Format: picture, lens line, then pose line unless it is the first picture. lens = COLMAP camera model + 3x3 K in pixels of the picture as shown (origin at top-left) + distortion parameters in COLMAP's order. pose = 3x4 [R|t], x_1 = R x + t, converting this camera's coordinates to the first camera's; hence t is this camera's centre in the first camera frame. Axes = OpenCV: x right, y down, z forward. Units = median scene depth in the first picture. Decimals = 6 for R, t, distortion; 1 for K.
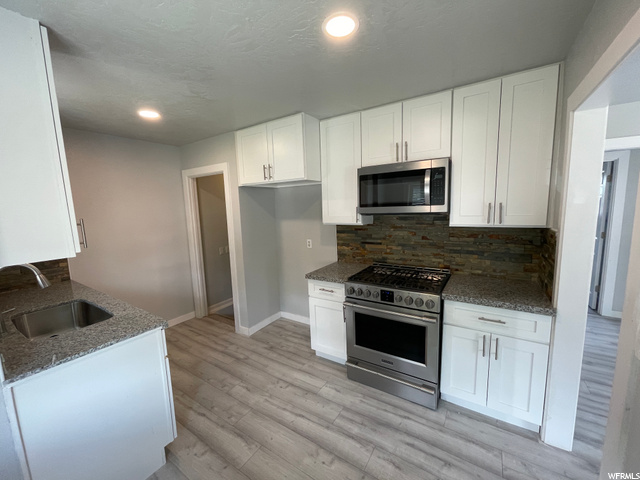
lens RADIAL K [[257.7, 0, 320.0], [0, 257.7, 240.0], [0, 0, 1]] dist [-0.000040, 0.000189]
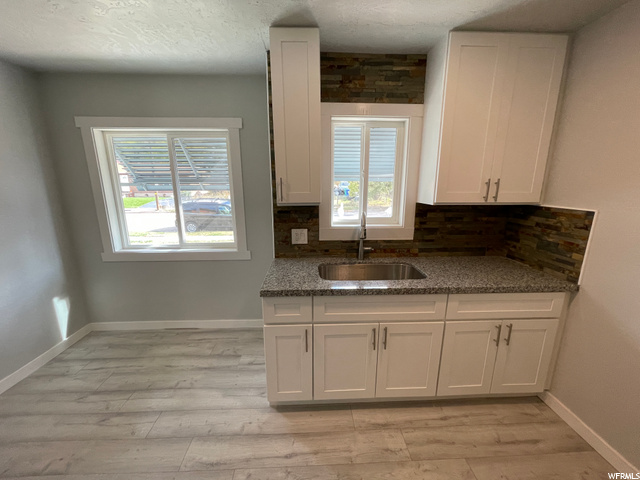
lens RADIAL K [[257.7, 0, 320.0], [0, 257.7, 240.0], [0, 0, 1]] dist [-0.000040, 0.000189]
pose [[-0.813862, 0.156467, -0.559595, -0.234879], [-0.051696, 0.939745, 0.337945, -0.166612], [0.578754, 0.303969, -0.756734, 1.552914]]
